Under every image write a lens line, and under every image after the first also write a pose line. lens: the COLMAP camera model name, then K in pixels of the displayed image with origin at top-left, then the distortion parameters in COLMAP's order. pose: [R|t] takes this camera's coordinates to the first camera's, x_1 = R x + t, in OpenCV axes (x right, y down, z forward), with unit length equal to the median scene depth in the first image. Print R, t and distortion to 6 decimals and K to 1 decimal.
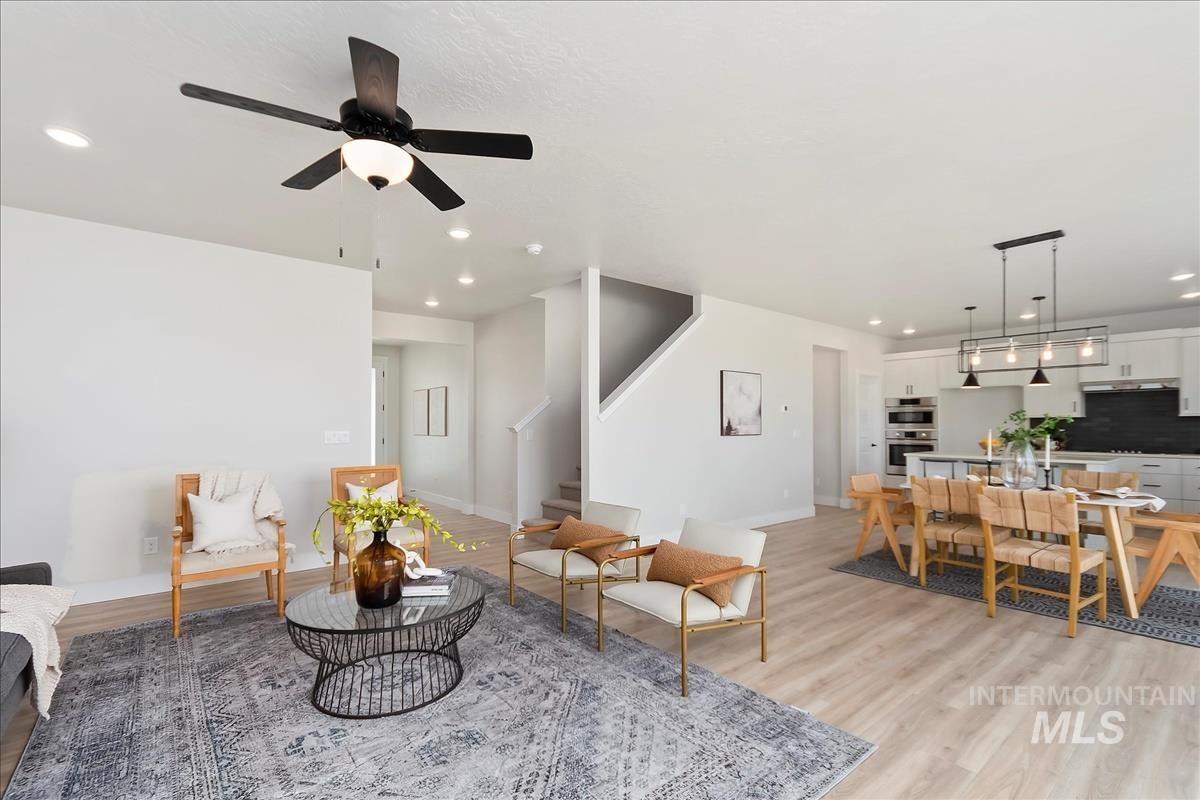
lens RADIAL K [[534.1, 0, 600.6], [0, 534.1, 418.9], [0, 0, 1]] dist [-0.000826, 0.005337]
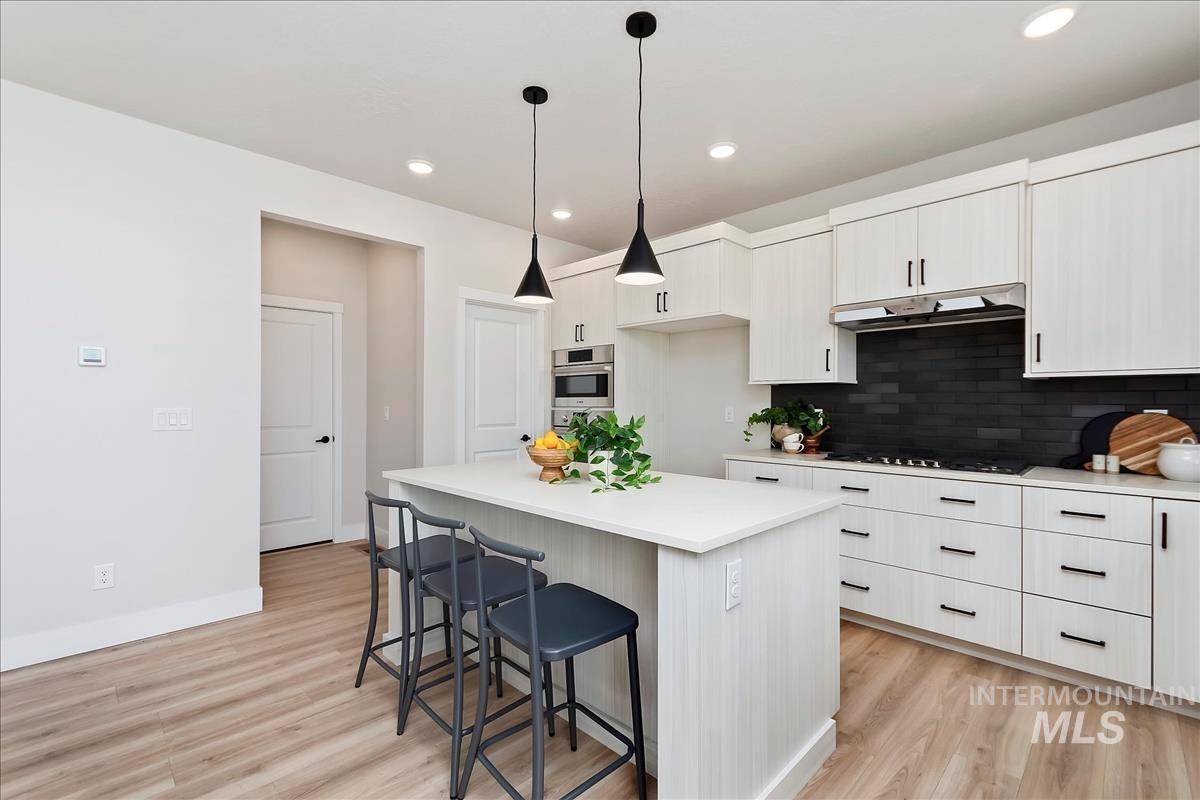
lens RADIAL K [[527.3, 0, 597.2], [0, 527.3, 399.4], [0, 0, 1]] dist [0.013601, -0.007128]
pose [[0.995658, 0.002335, 0.093057, 0.688956], [-0.003001, 0.999971, 0.007024, 0.009274], [-0.093038, -0.007273, 0.995636, 0.603307]]
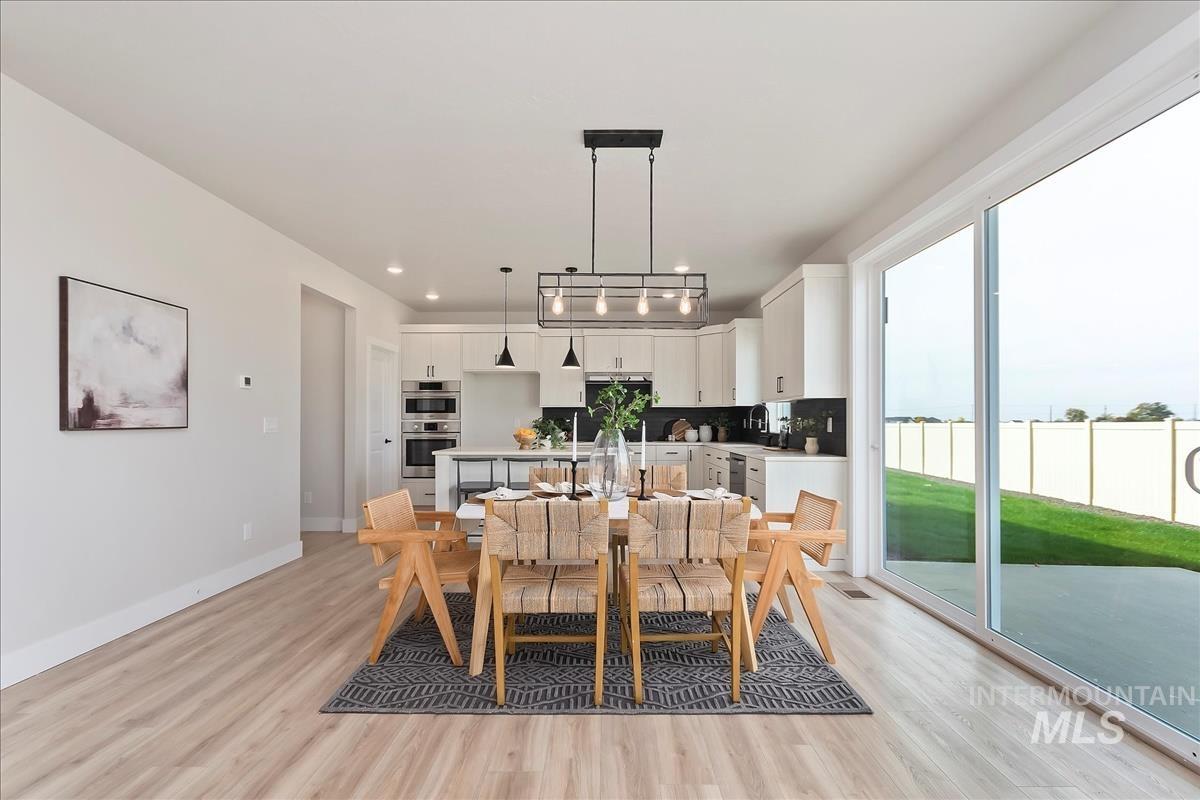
lens RADIAL K [[534.1, 0, 600.6], [0, 534.1, 418.9], [0, 0, 1]] dist [-0.000826, 0.005337]
pose [[0.642363, 0.003415, 0.766393, 0.158440], [-0.008897, 0.999956, 0.003001, 0.016109], [-0.766349, -0.008746, 0.642365, 0.358882]]
